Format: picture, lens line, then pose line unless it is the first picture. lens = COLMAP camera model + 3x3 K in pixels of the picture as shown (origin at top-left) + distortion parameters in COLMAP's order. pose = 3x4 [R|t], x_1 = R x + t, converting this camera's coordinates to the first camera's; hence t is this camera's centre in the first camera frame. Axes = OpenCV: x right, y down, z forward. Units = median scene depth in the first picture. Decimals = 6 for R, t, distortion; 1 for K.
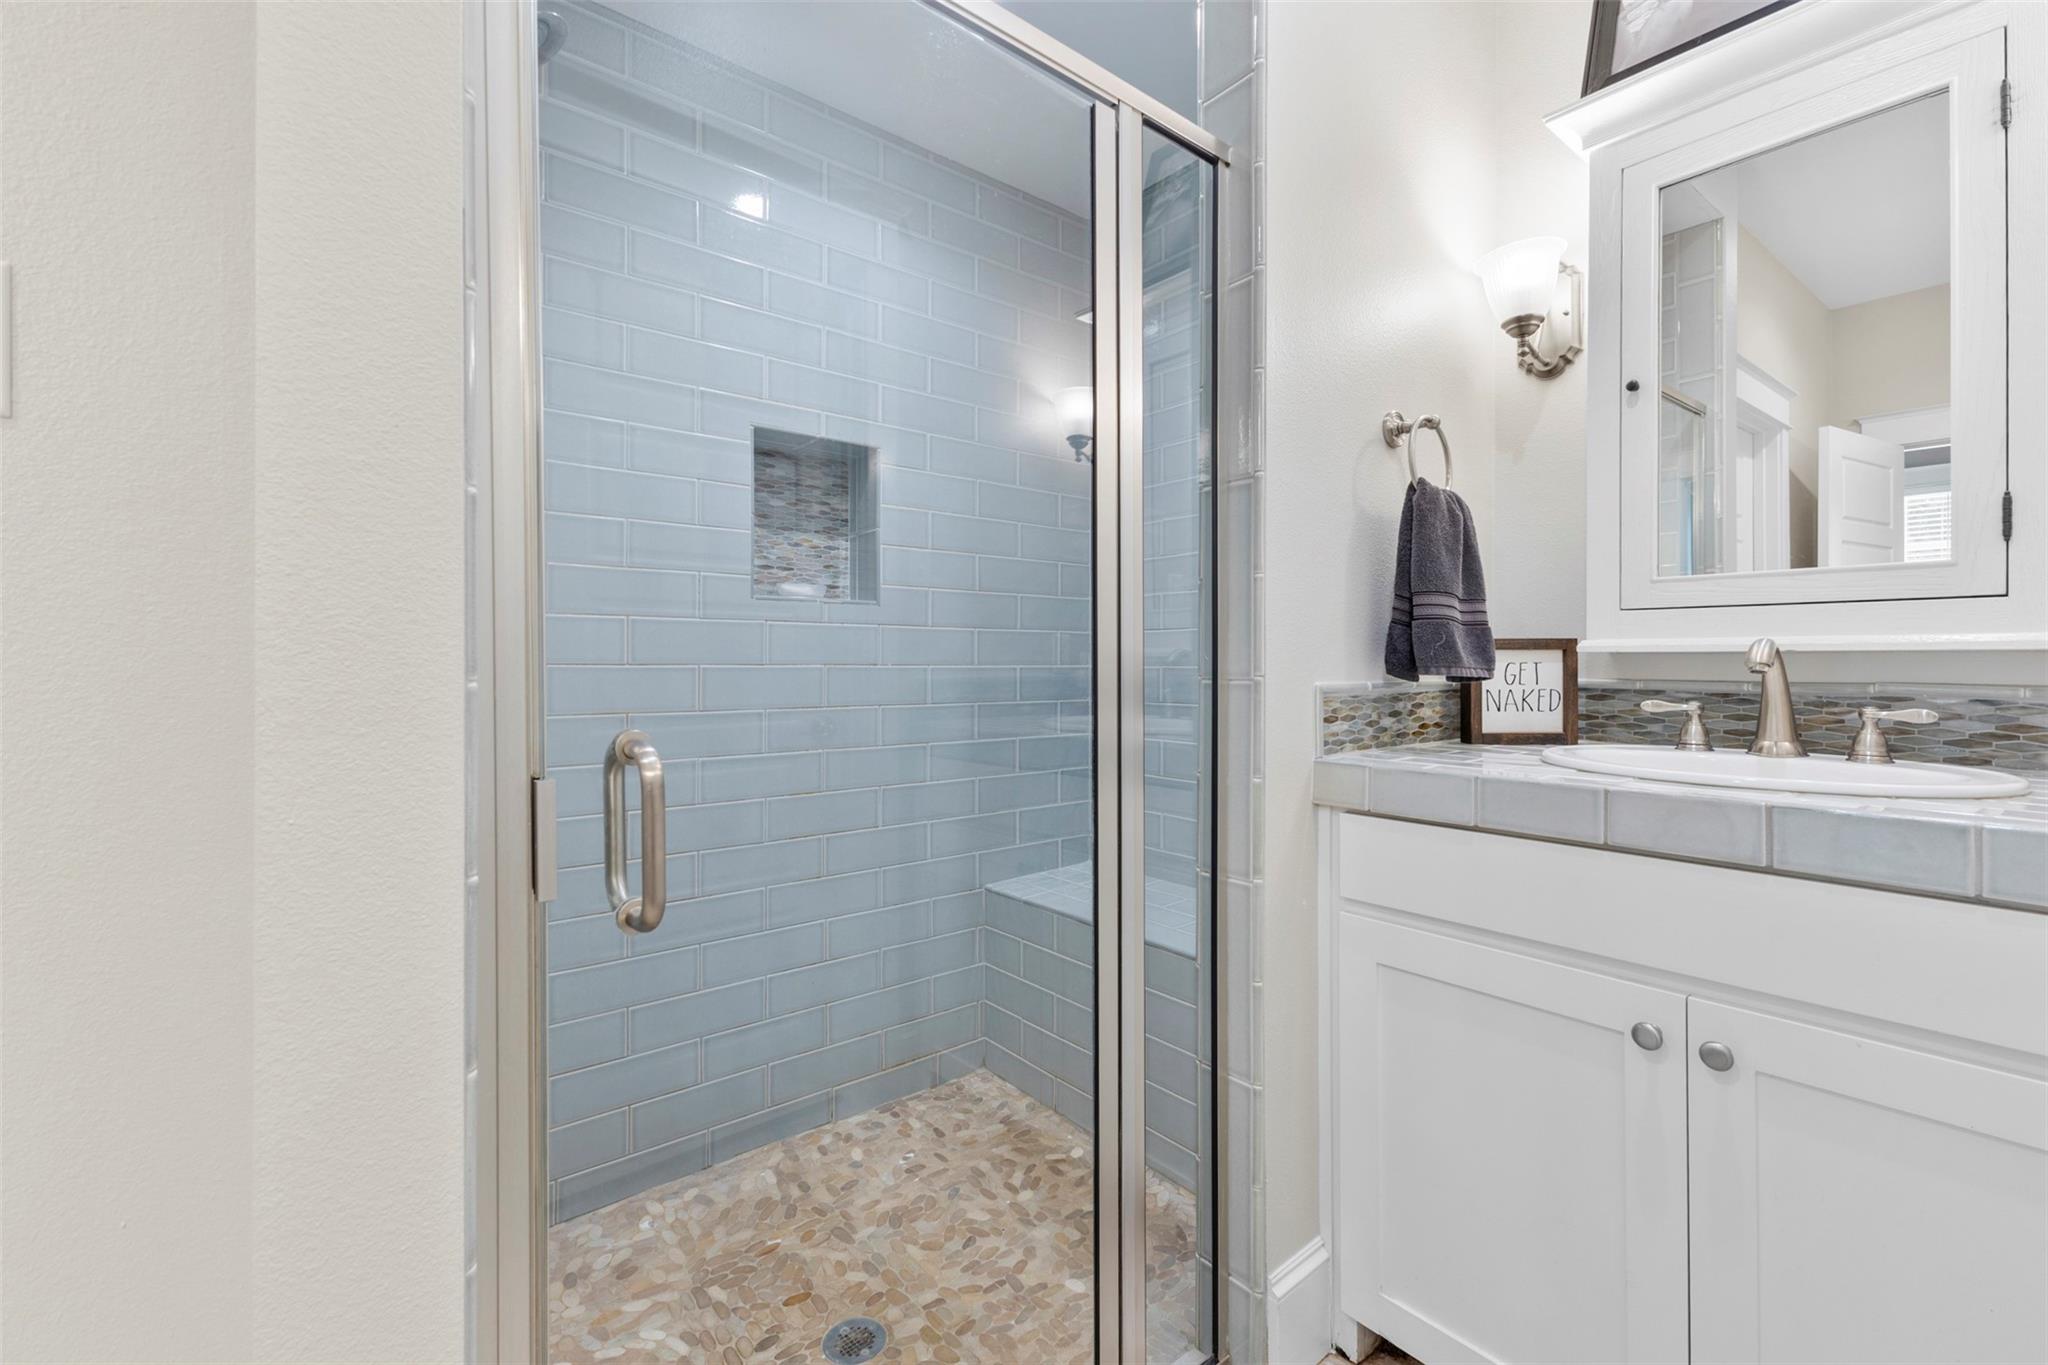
lens RADIAL K [[888.1, 0, 1033.1], [0, 888.1, 659.8], [0, 0, 1]] dist [0.003627, 0.000478]
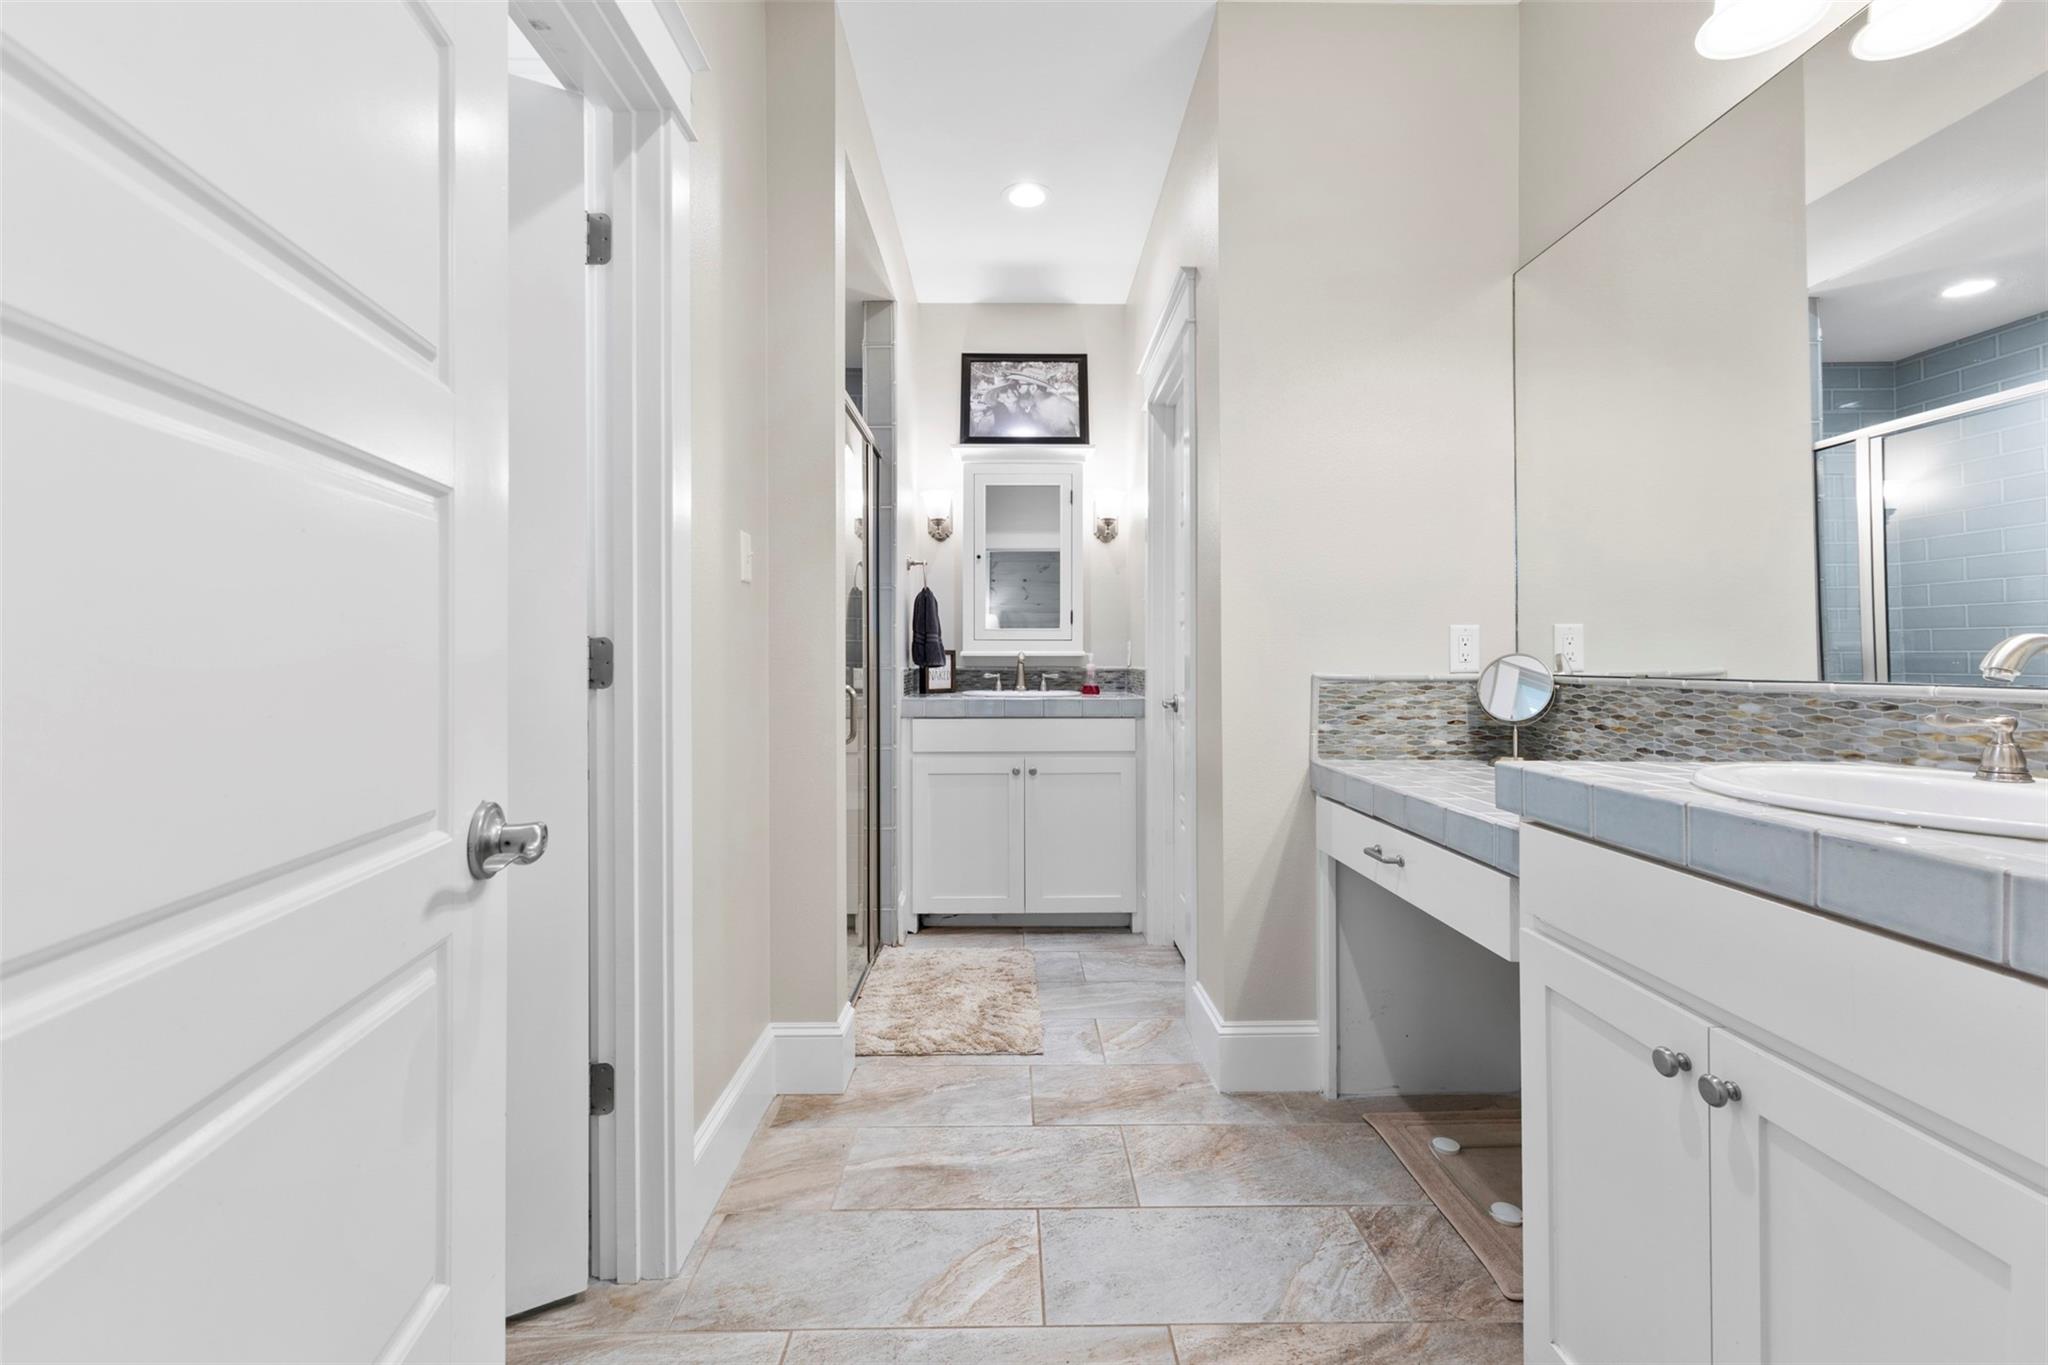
lens RADIAL K [[888.1, 0, 1033.1], [0, 888.1, 659.8], [0, 0, 1]] dist [0.003627, 0.000478]
pose [[0.615427, -0.003641, 0.788185, -1.395269], [0.001915, 0.999993, 0.003124, -0.005442], [-0.788192, -0.000413, 0.615430, -0.812005]]
